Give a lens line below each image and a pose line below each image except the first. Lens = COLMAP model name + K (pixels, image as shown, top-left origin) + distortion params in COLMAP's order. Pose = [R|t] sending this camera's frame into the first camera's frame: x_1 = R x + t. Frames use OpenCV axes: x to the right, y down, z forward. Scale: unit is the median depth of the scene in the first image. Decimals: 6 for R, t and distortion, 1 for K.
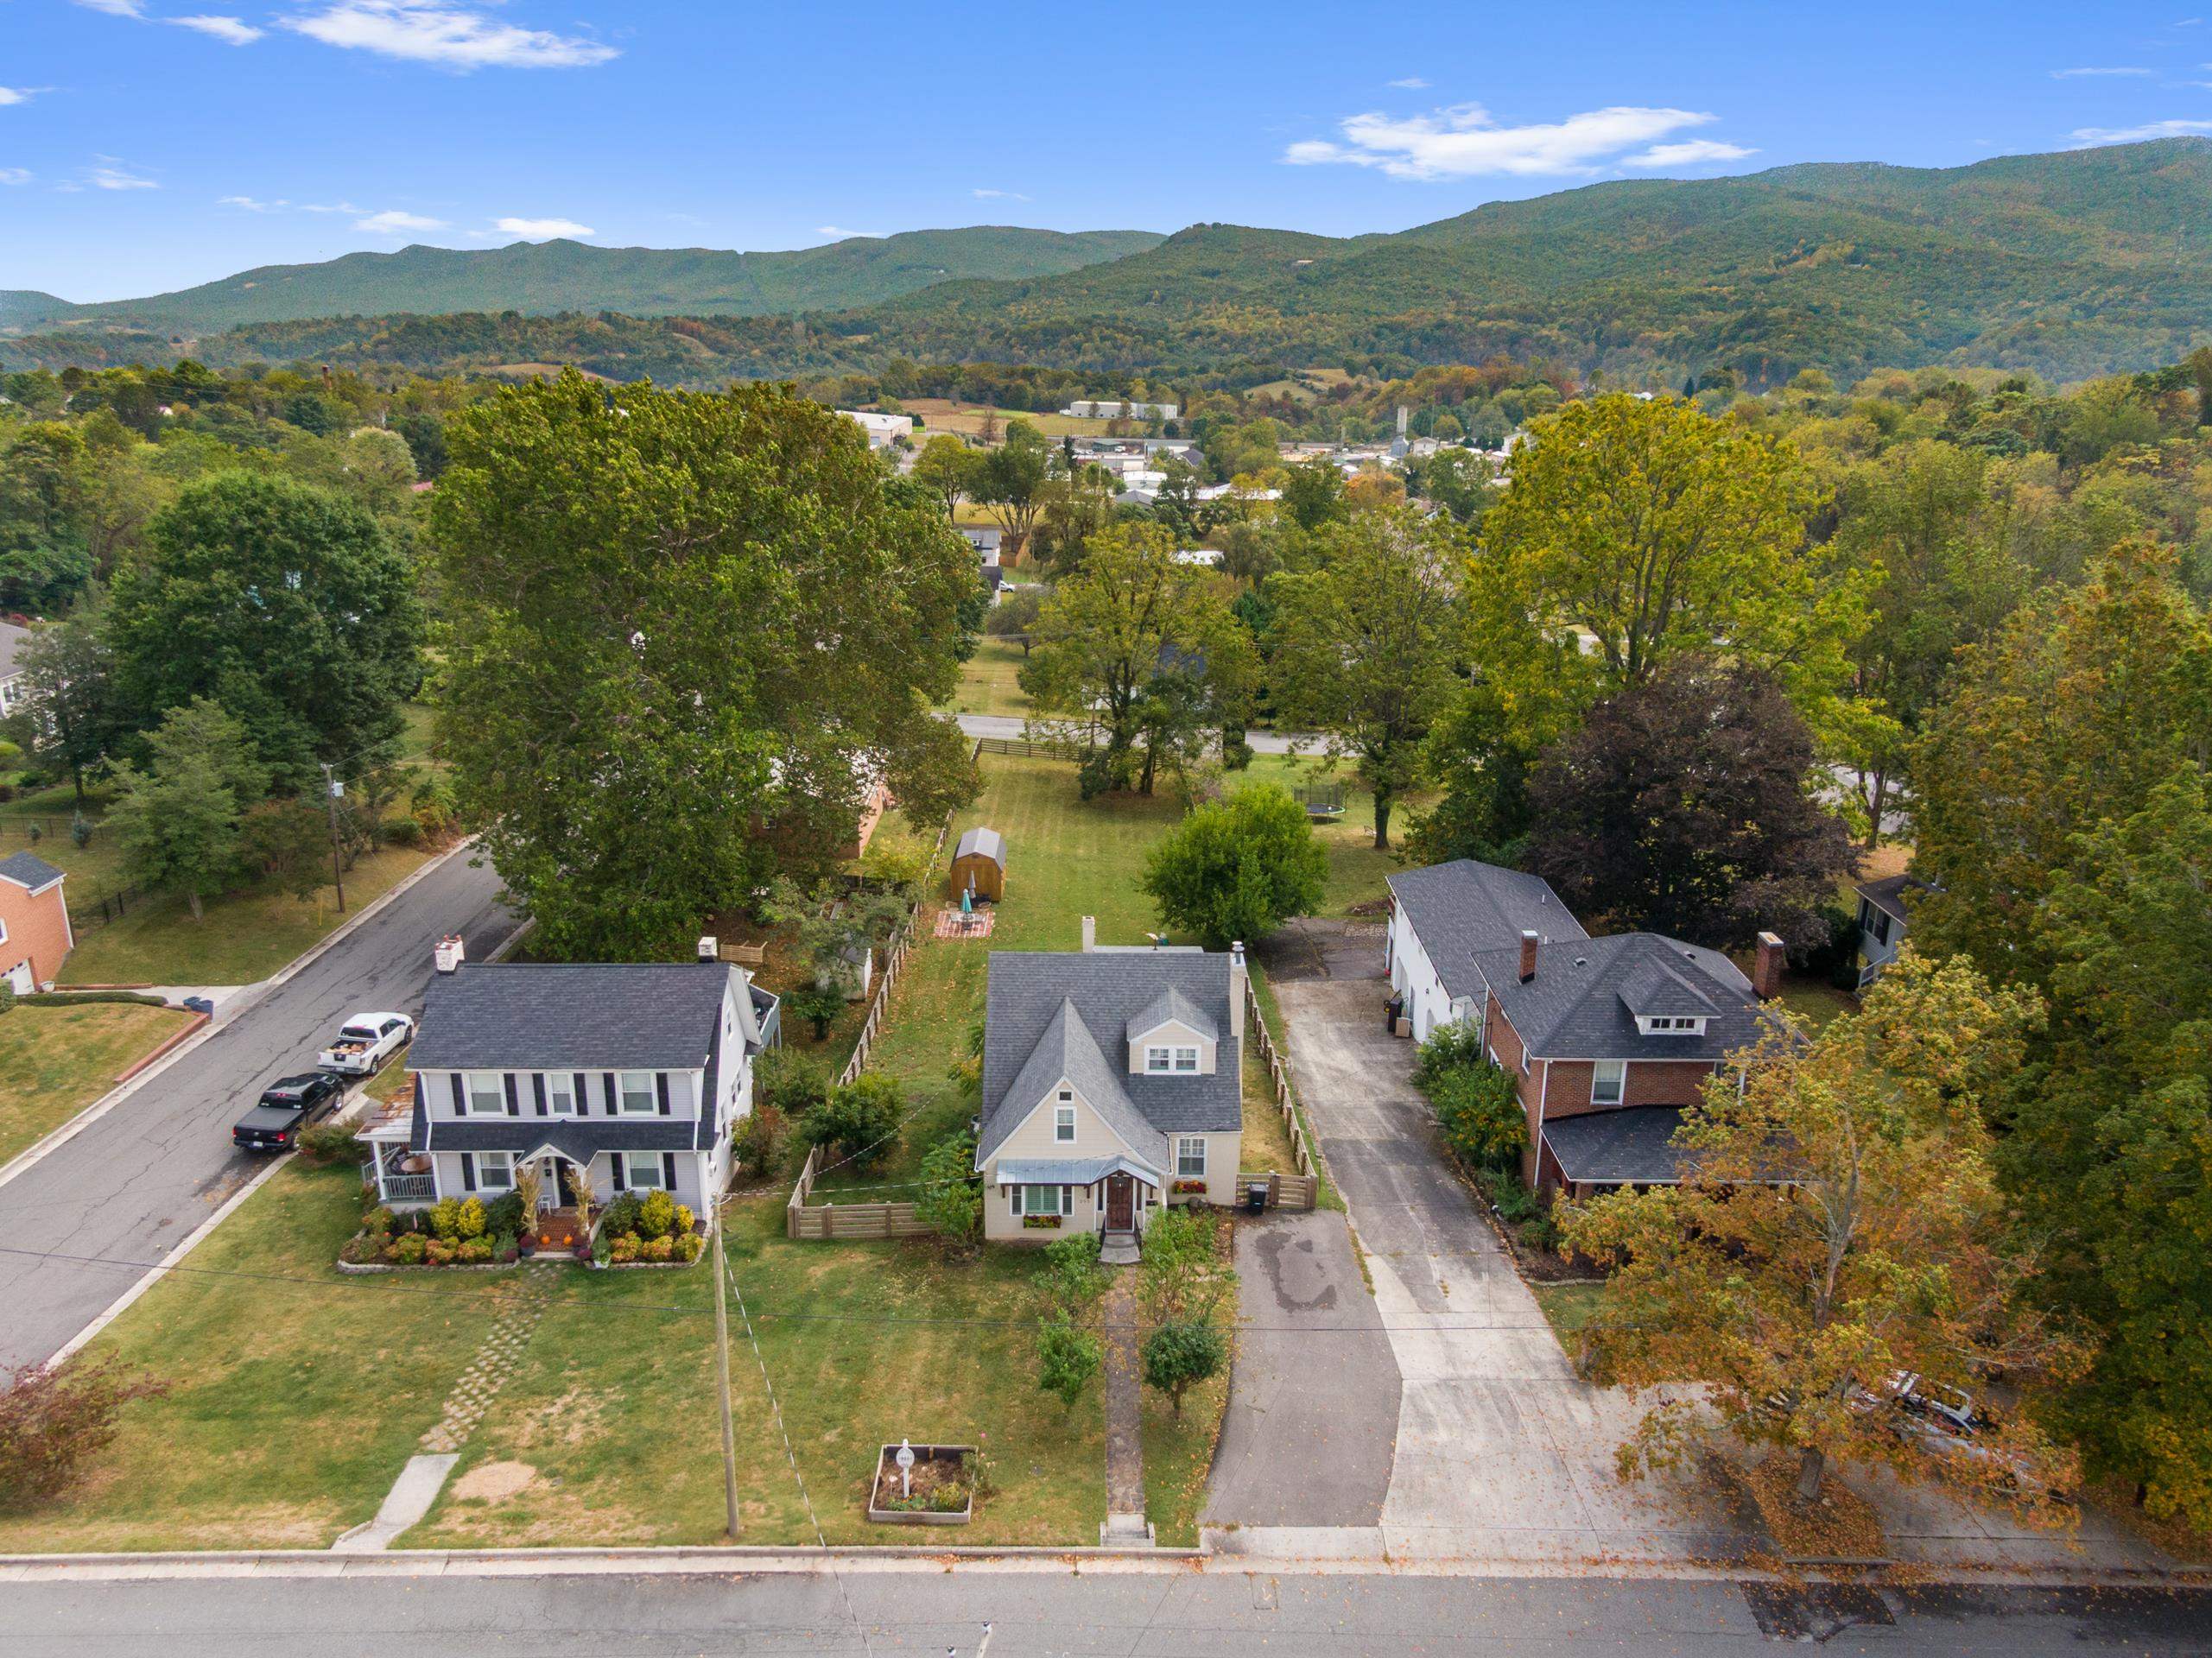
lens RADIAL K [[1581.4, 0, 1101.2], [0, 1581.4, 832.8], [0, 0, 1]] dist [0.044883, -0.062526]
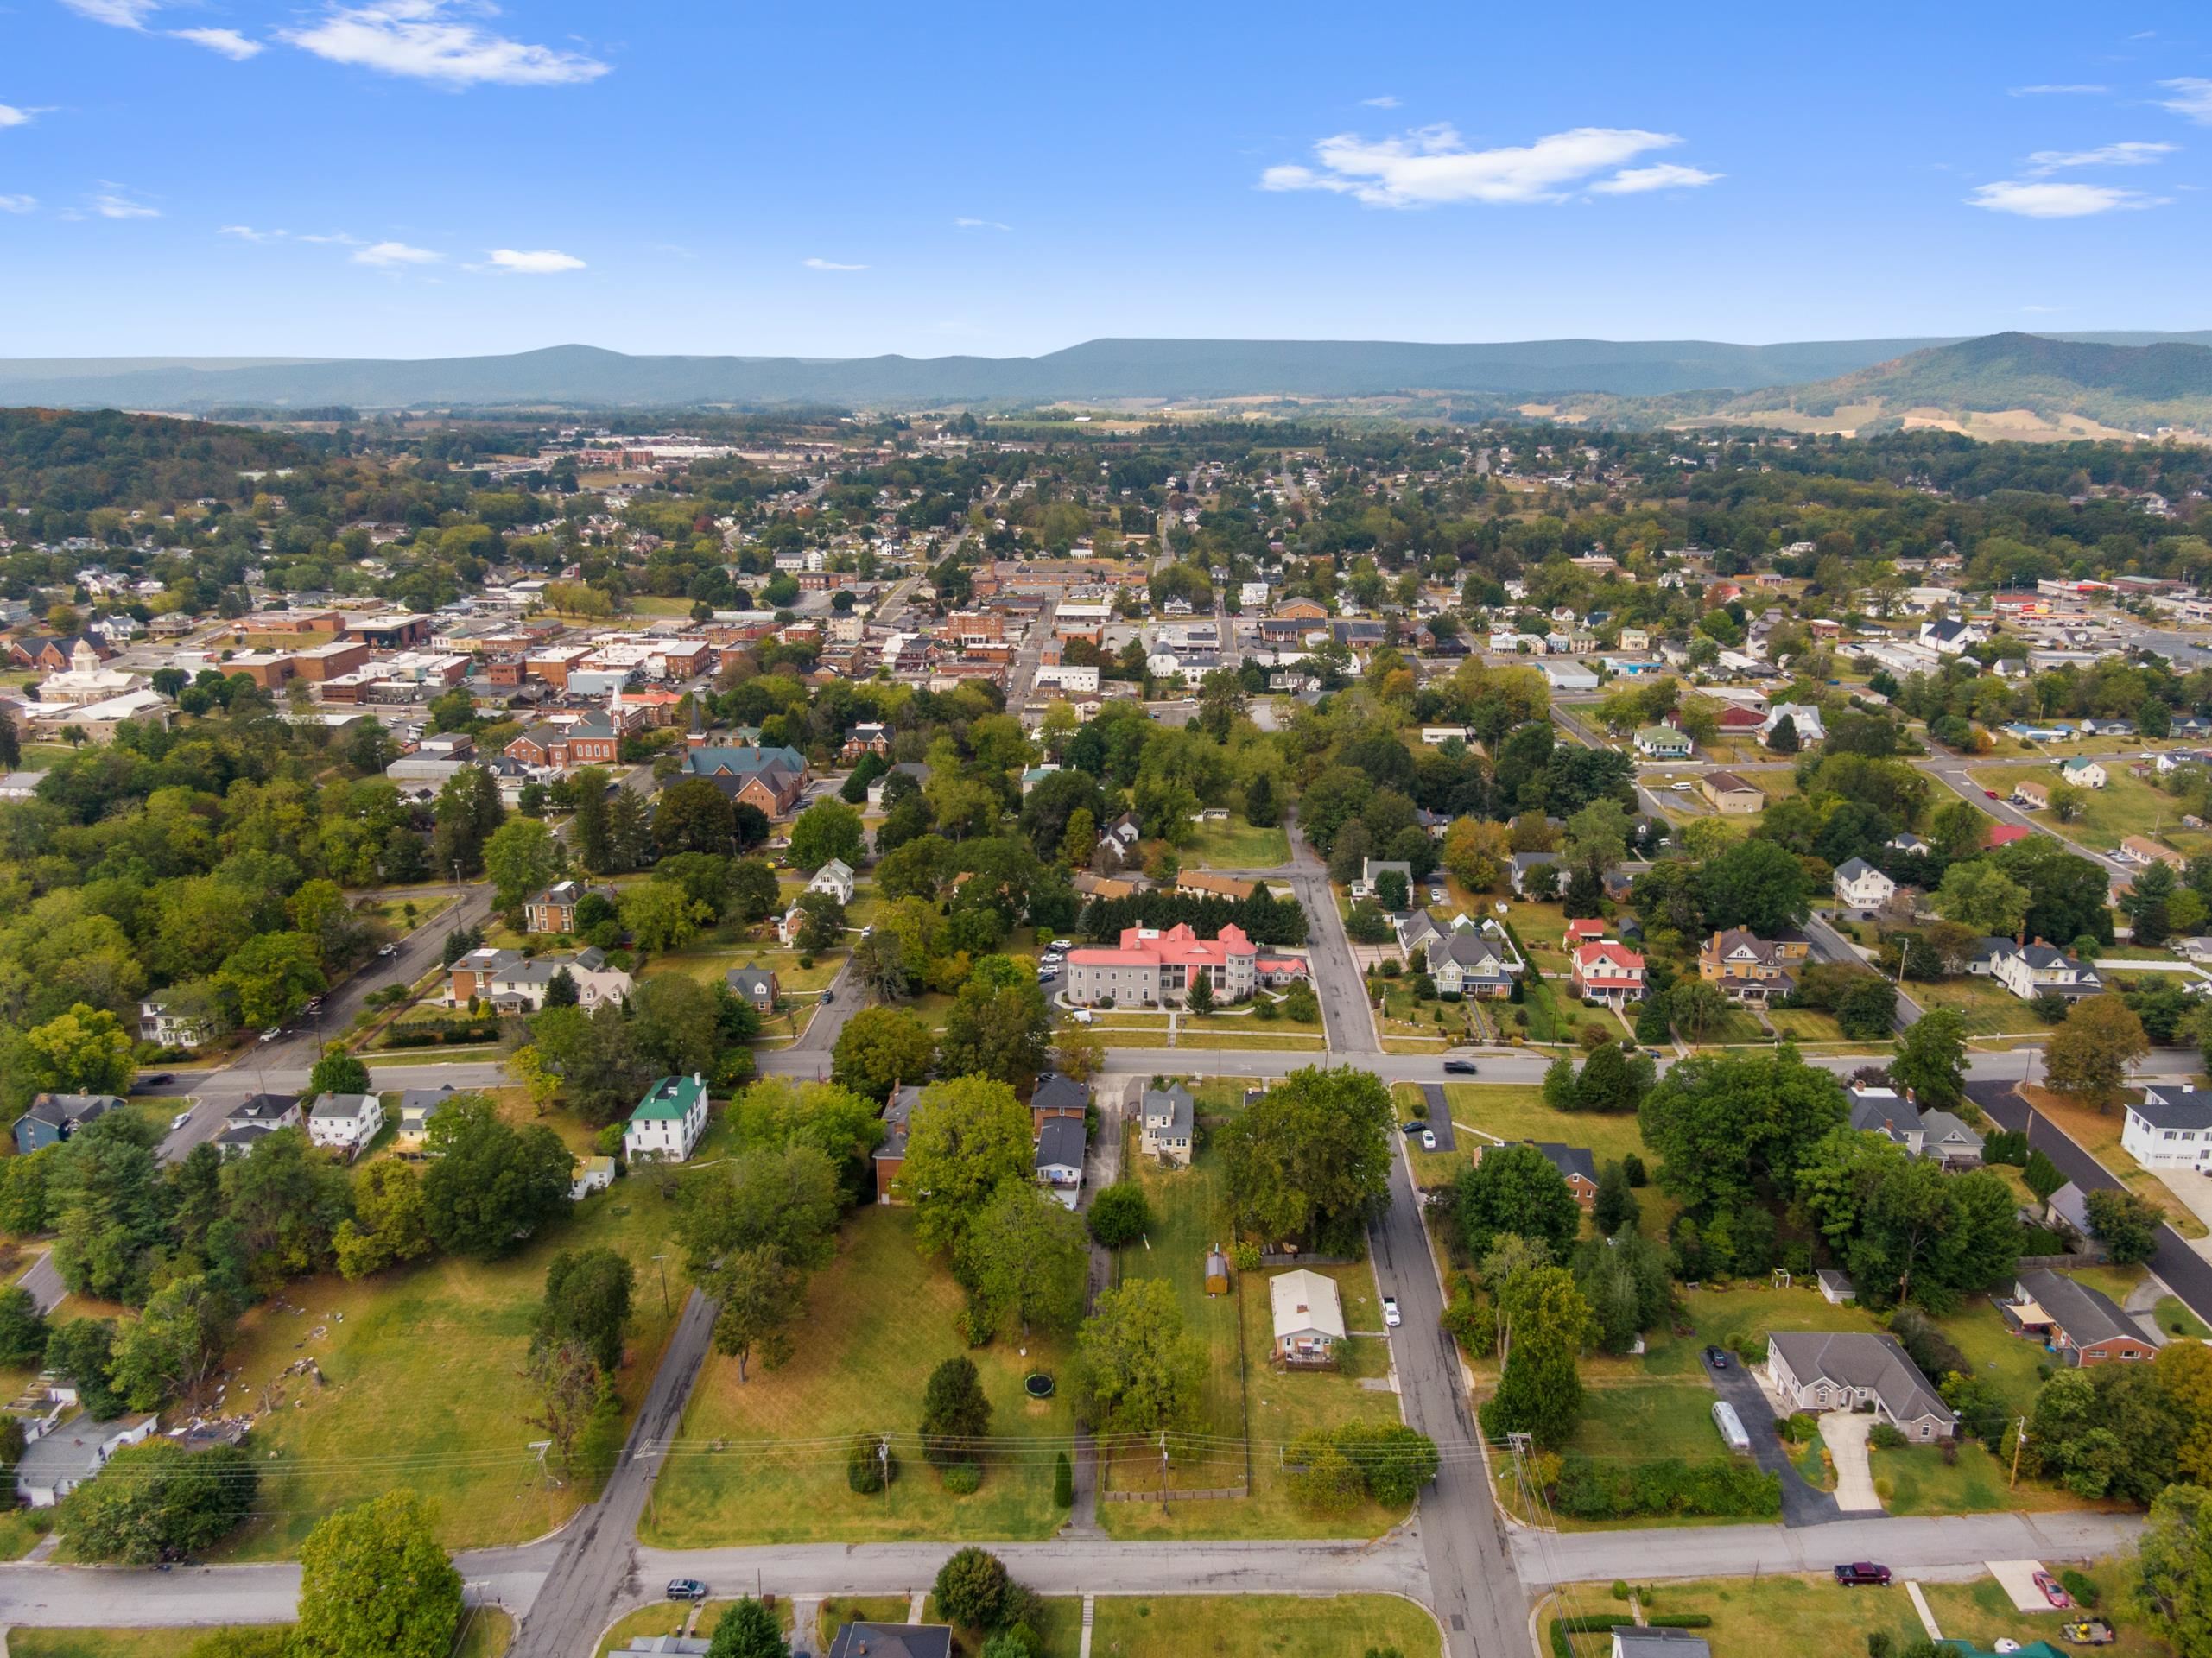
lens RADIAL K [[1597.6, 0, 1100.9], [0, 1597.6, 827.3], [0, 0, 1]] dist [0.057802, -0.091869]
pose [[-0.998471, -0.024705, 0.049445, -0.008721], [0.006660, 0.834267, 0.551321, -2.542520], [-0.054871, 0.550807, -0.832827, 3.578133]]
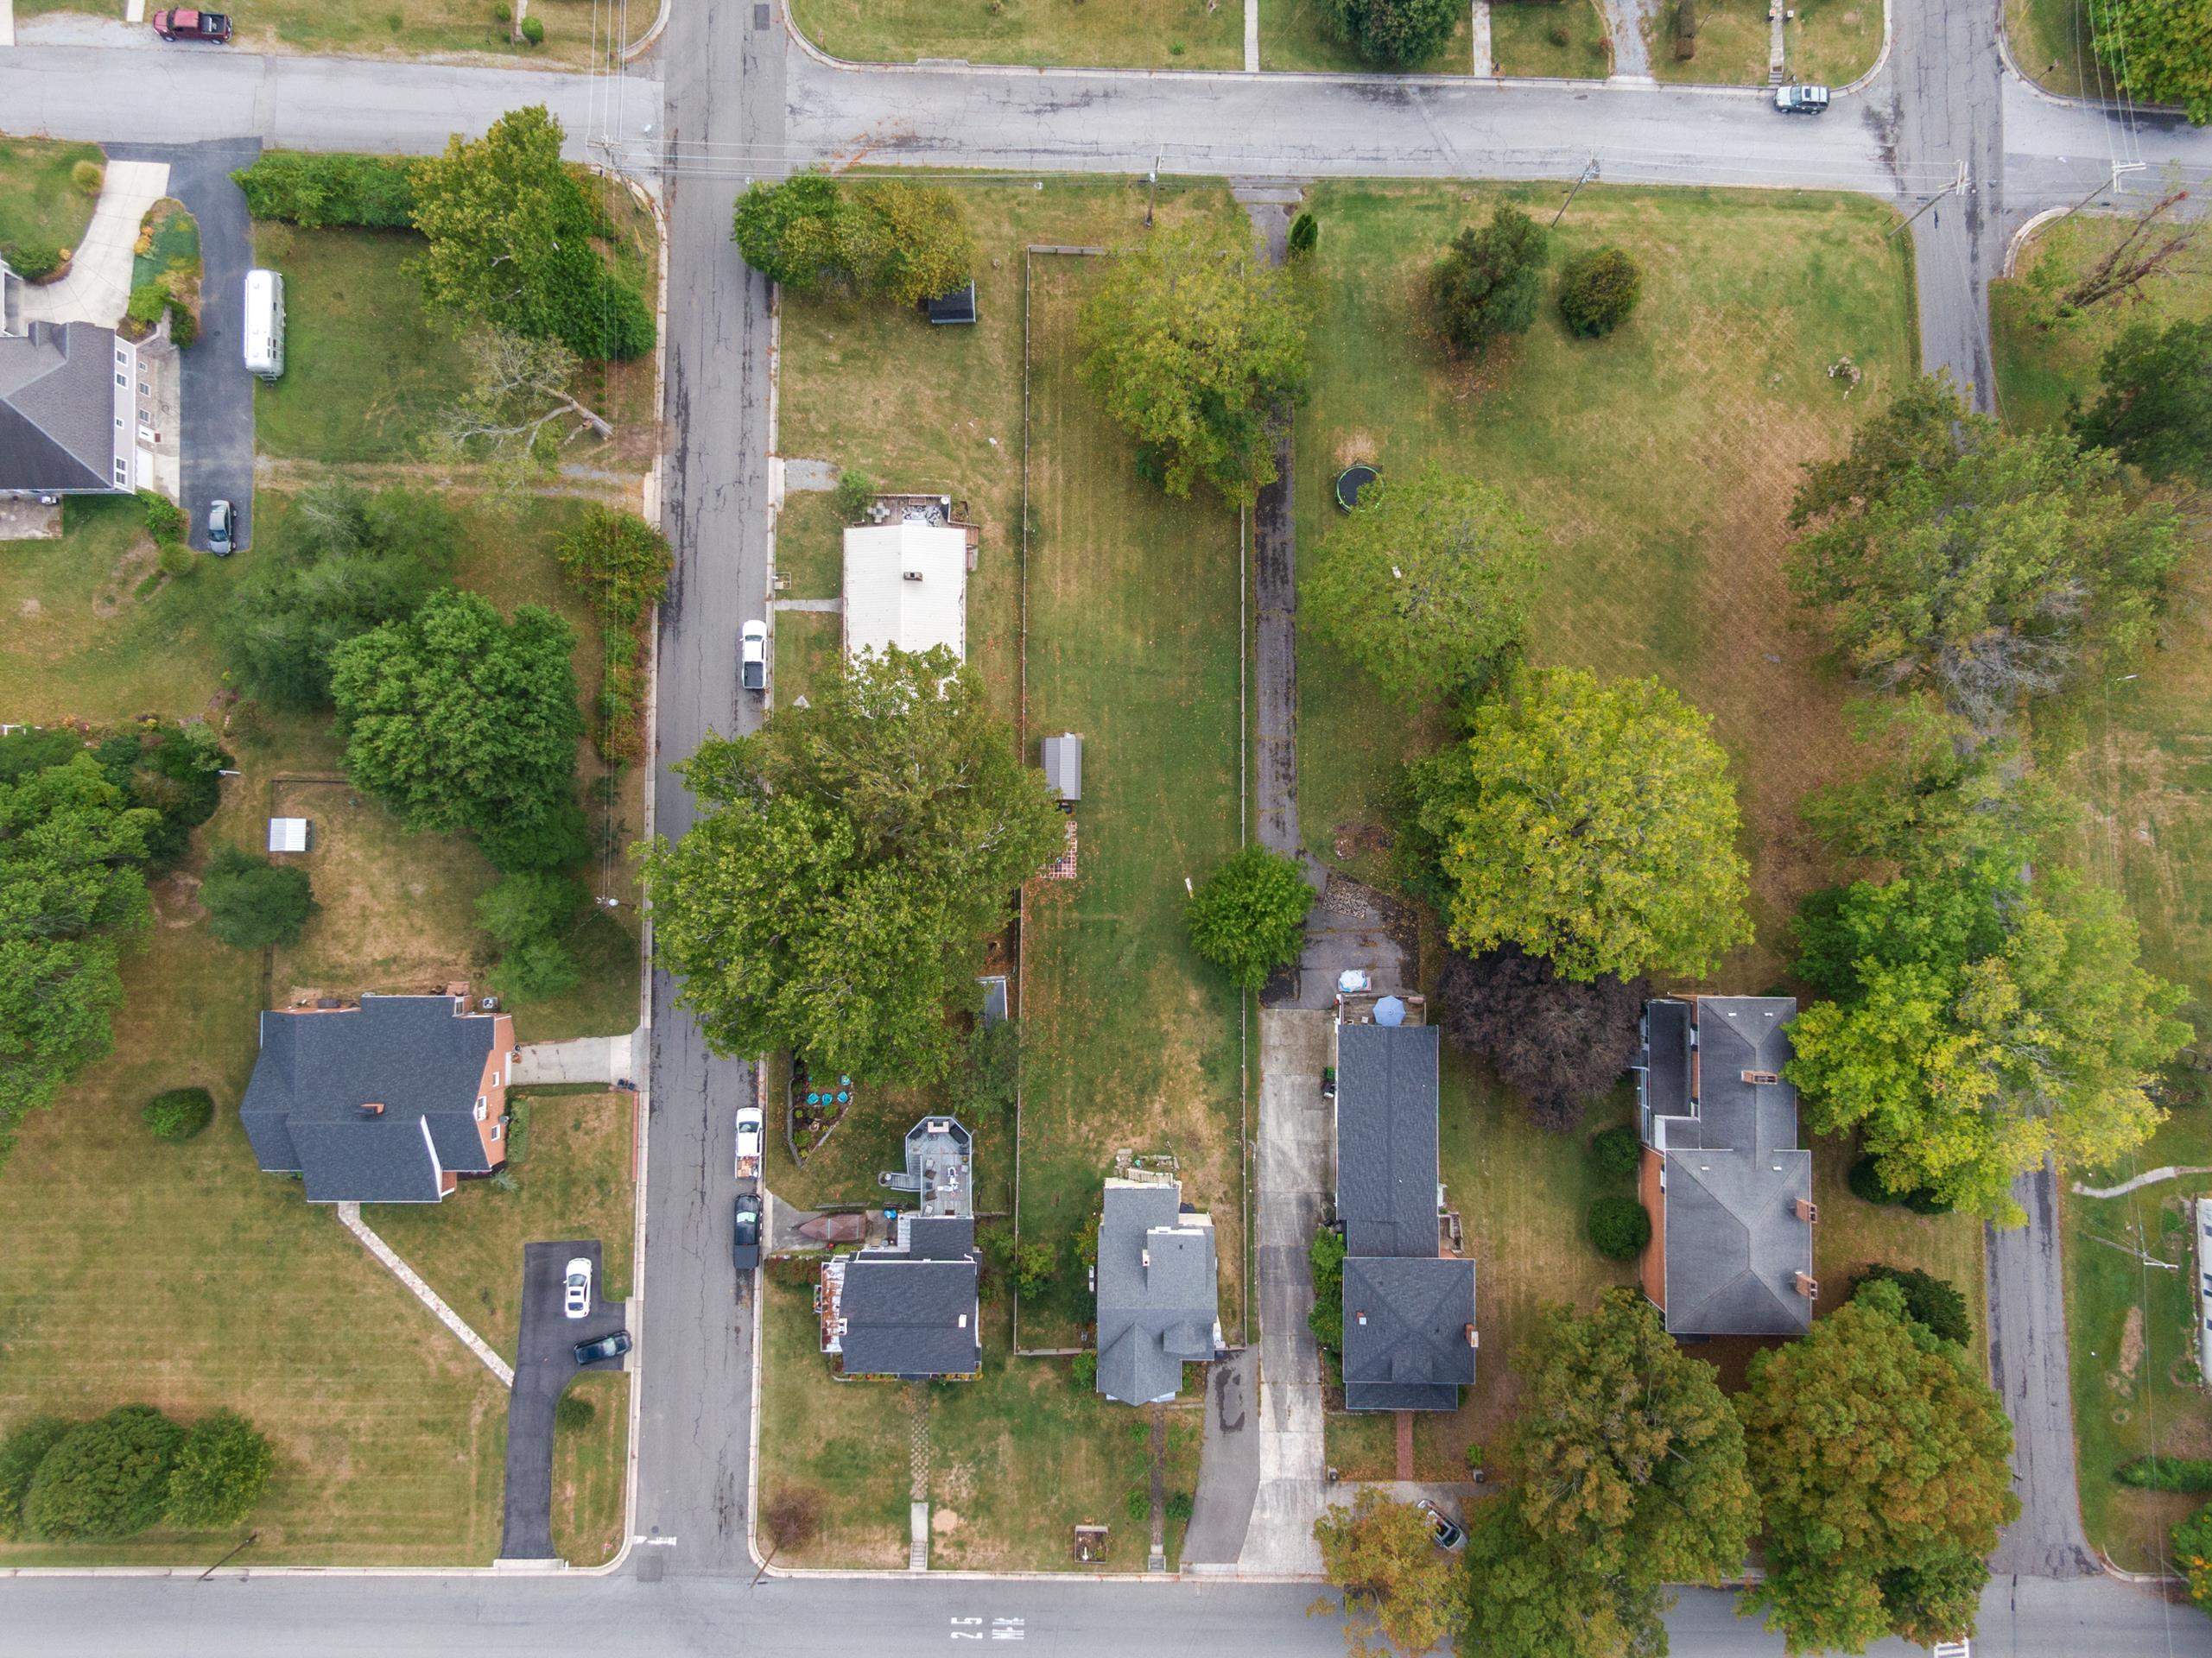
lens RADIAL K [[1581.4, 0, 1101.2], [0, 1581.4, 832.8], [0, 0, 1]] dist [0.044883, -0.062526]
pose [[0.999786, 0.009932, -0.018151, -0.027300], [0.013911, 0.326667, 0.945037, -1.597579], [0.015315, -0.945087, 0.326458, 0.707816]]
